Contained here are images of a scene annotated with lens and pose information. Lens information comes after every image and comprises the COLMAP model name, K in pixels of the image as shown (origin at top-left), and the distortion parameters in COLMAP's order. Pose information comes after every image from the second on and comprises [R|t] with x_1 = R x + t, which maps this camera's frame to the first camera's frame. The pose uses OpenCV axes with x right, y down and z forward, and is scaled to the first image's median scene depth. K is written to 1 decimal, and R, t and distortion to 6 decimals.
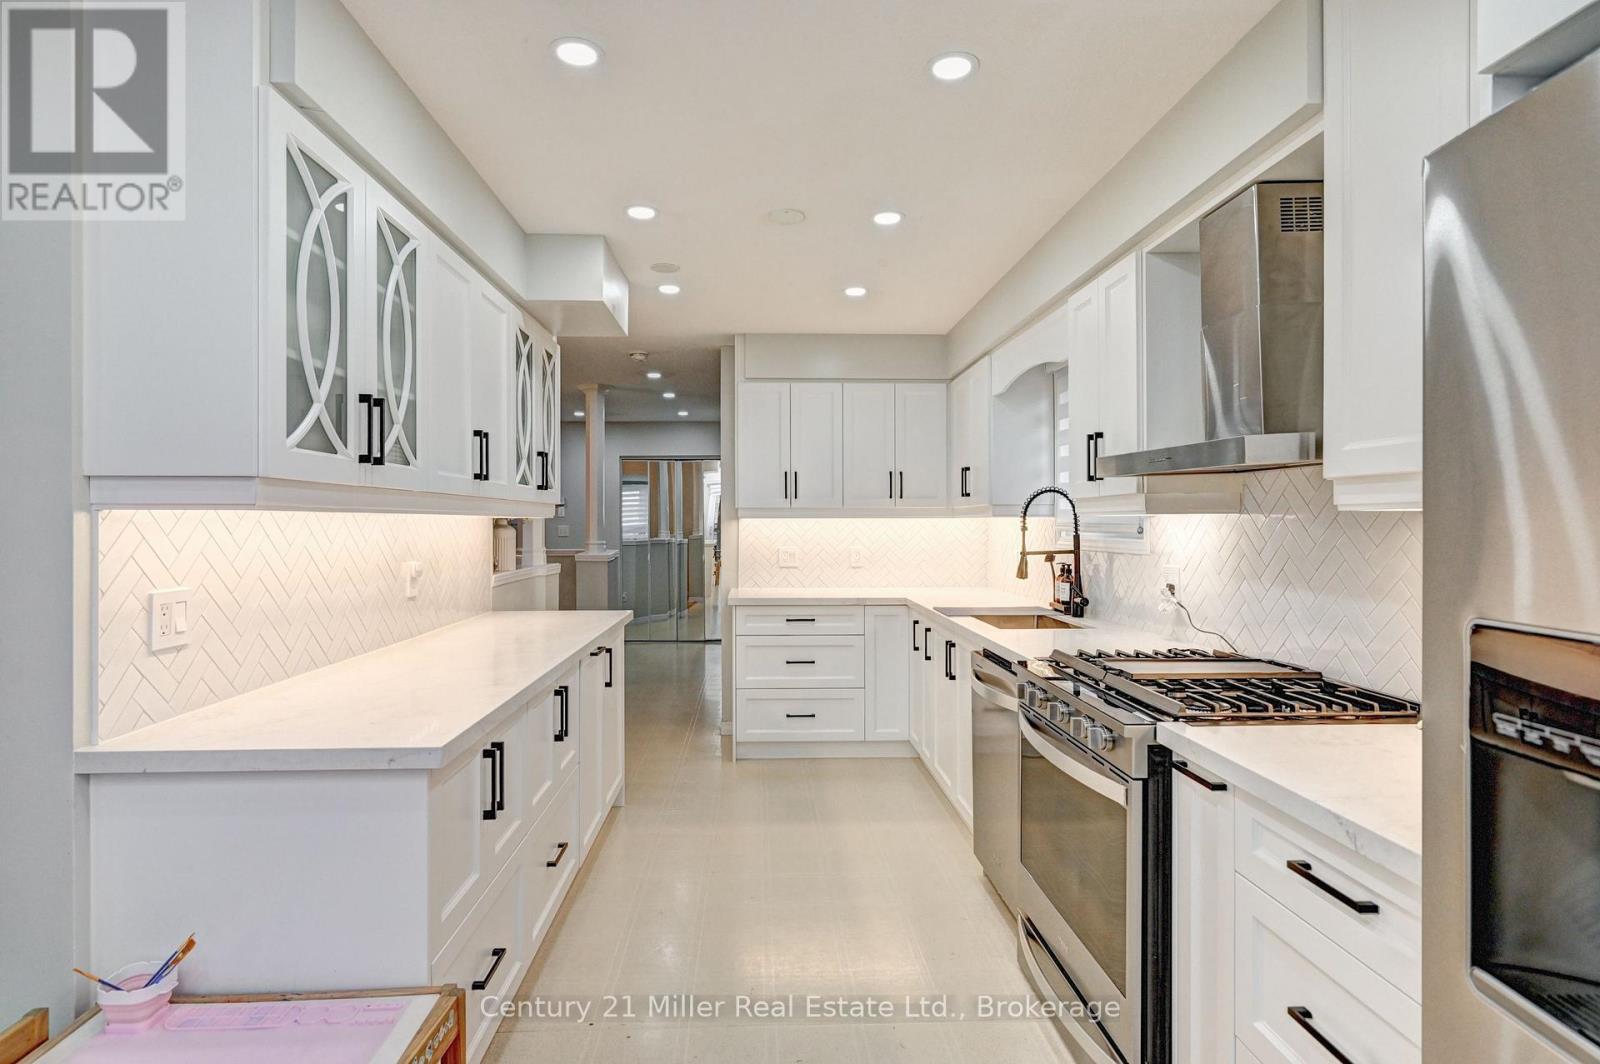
lens RADIAL K [[826.7, 0, 796.1], [0, 826.7, 523.4], [0, 0, 1]] dist [0.004530, -0.001756]
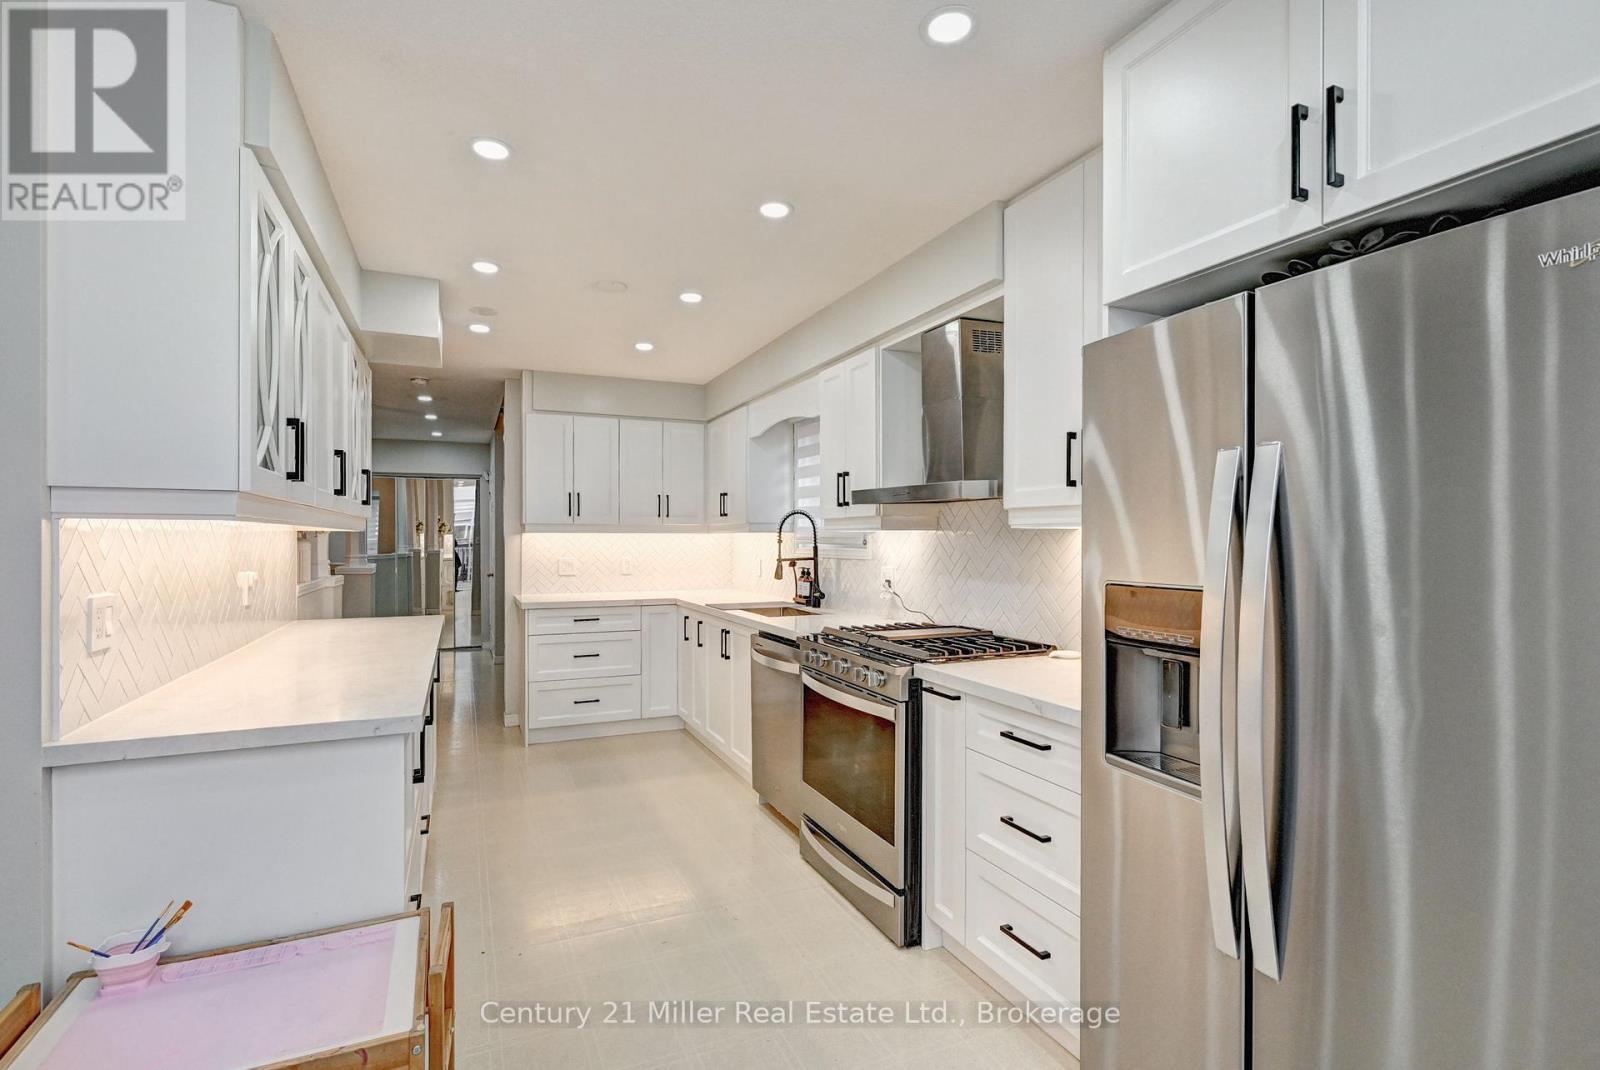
lens RADIAL K [[739.7, 0, 785.8], [0, 739.7, 538.7], [0, 0, 1]] dist [0.003586, 0.000019]
pose [[0.931352, 0.002455, 0.364111, -0.199041], [-0.001974, 0.999997, -0.001693, 0.005943], [-0.364114, 0.000858, 0.931354, -0.137439]]
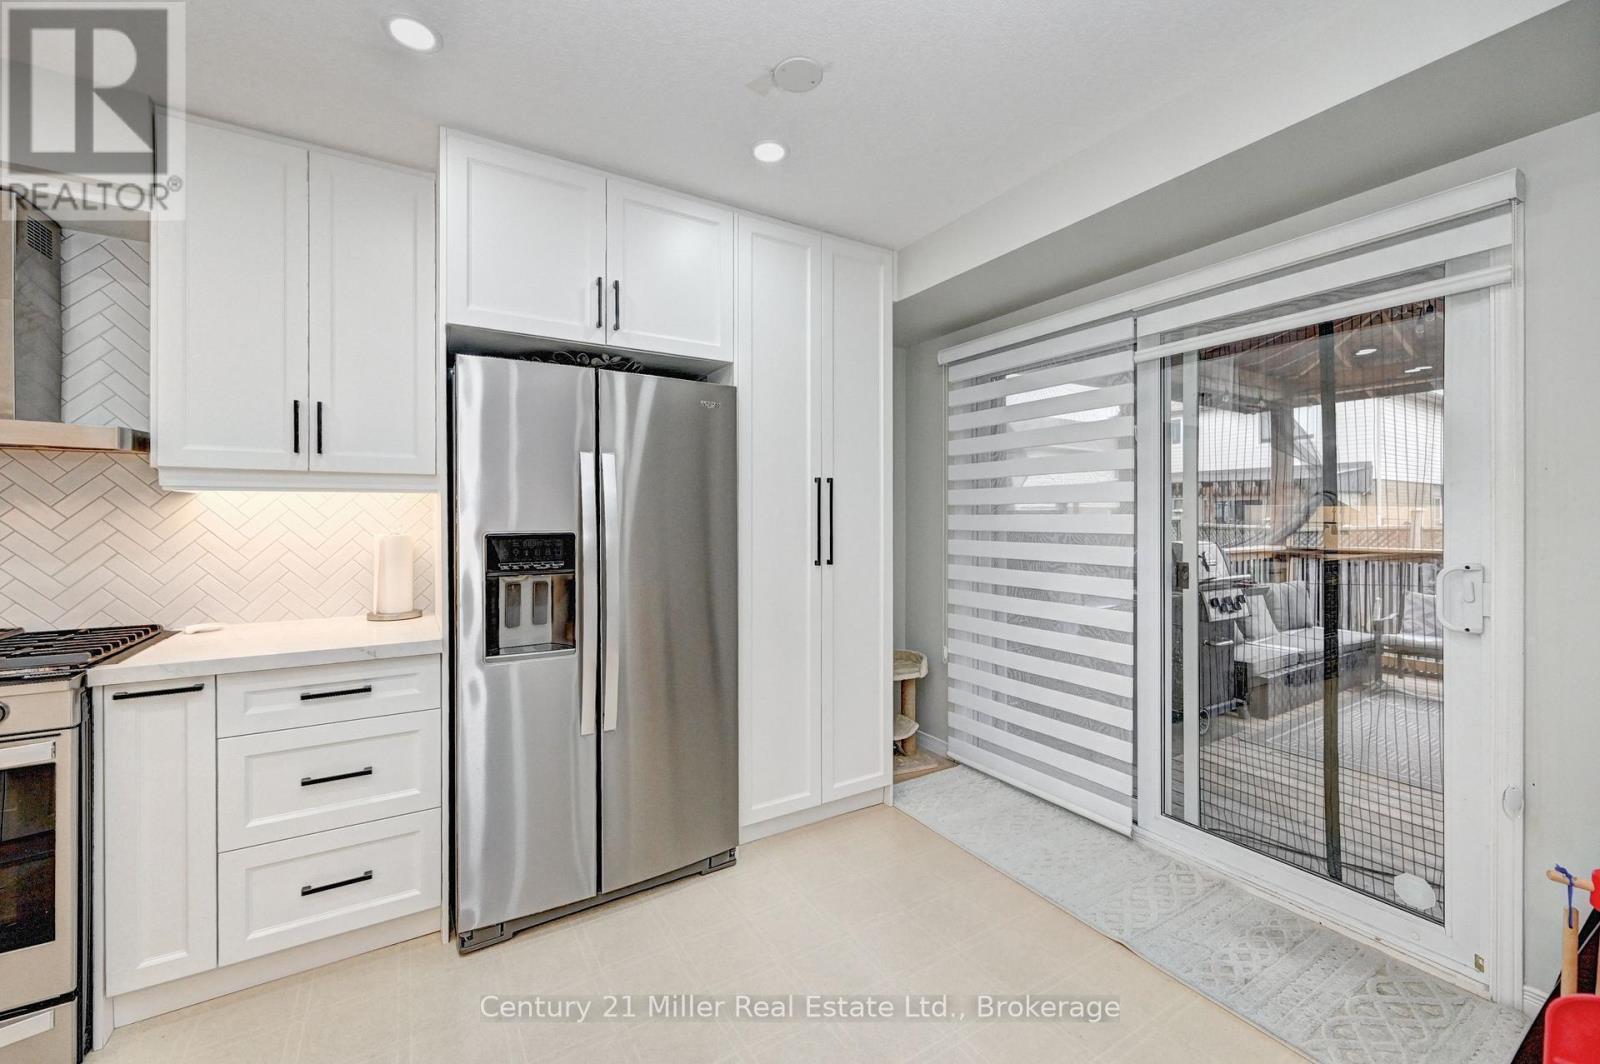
lens RADIAL K [[642.4, 0, 793.6], [0, 642.4, 521.2], [0, 0, 1]] dist [-0.001603, 0.000221]
pose [[-0.494322, -0.002527, 0.869275, -0.547442], [0.004205, 0.999977, 0.005299, 0.023975], [-0.869269, 0.006275, -0.494300, 0.402070]]
